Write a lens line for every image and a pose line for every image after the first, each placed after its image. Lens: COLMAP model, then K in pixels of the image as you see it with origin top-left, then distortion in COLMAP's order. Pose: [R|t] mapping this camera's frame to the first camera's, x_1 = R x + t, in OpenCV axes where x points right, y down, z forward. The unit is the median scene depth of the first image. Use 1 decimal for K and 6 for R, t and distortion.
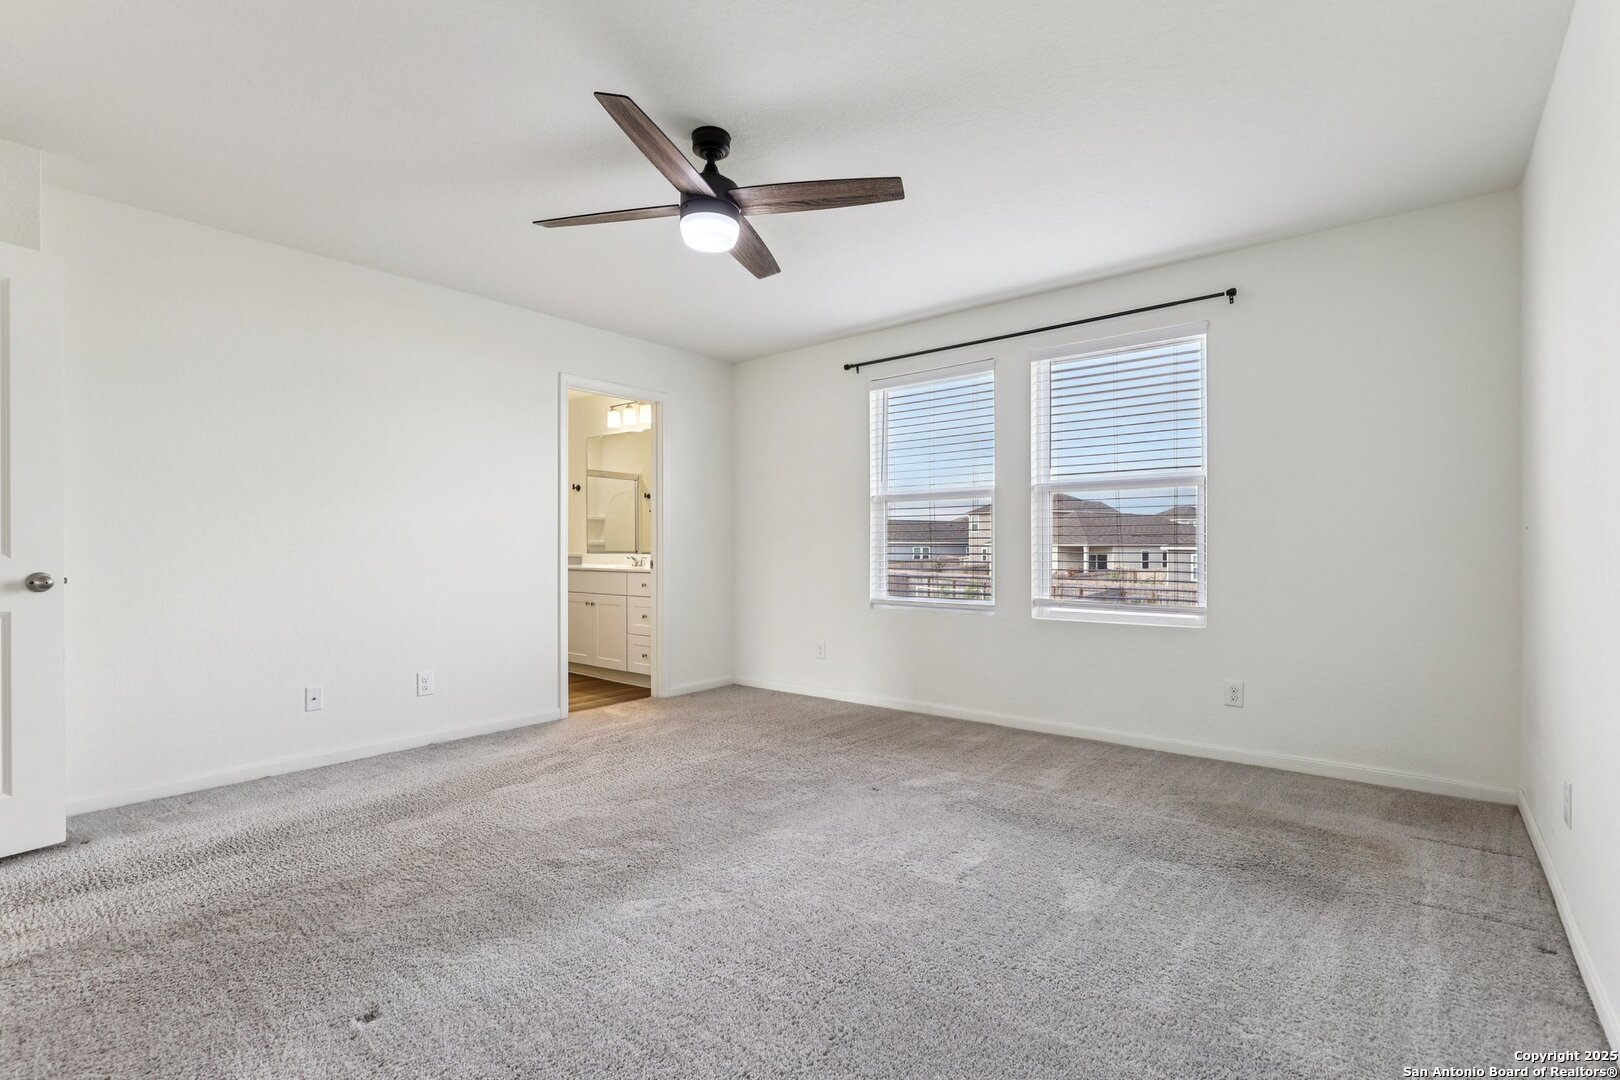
lens RADIAL K [[750.1, 0, 809.5], [0, 750.1, 546.2], [0, 0, 1]] dist [-0.005222, -0.000464]
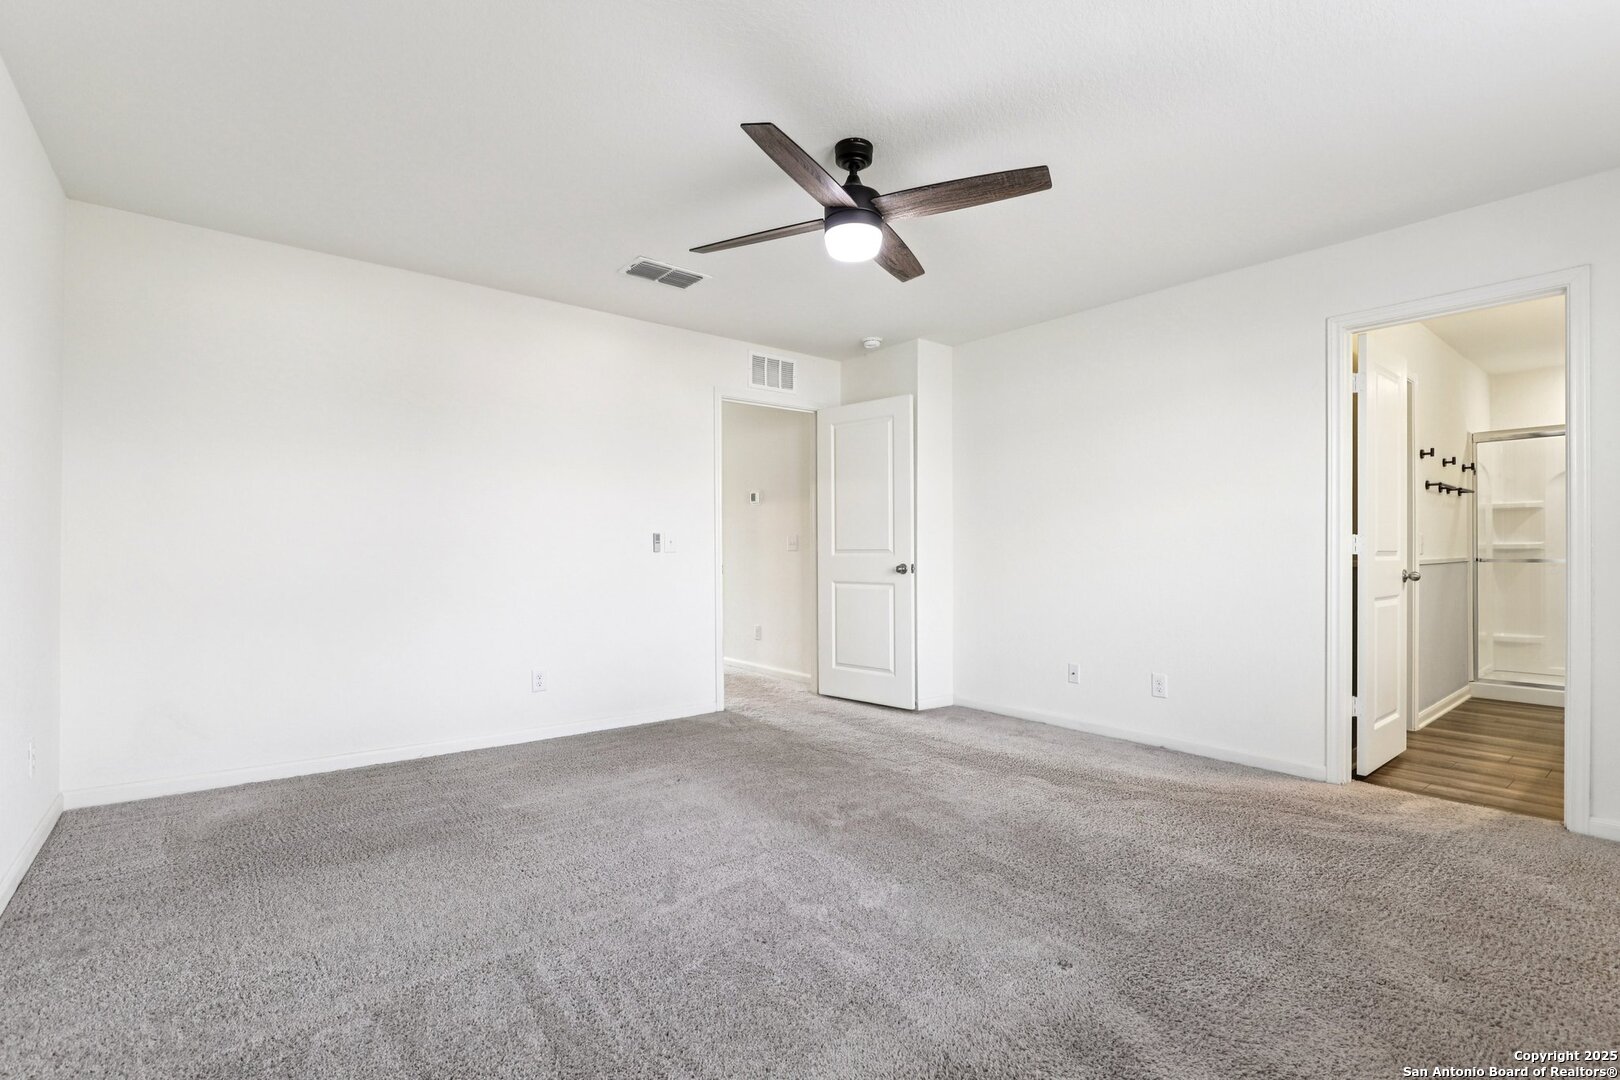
lens RADIAL K [[750.1, 0, 816.4], [0, 750.1, 544.2], [0, 0, 1]] dist [-0.005222, -0.000464]
pose [[-0.189091, 0.001685, -0.981958, 0.737009], [0.003907, 0.999992, 0.000963, -0.014244], [0.981952, -0.003655, -0.189096, 0.944652]]
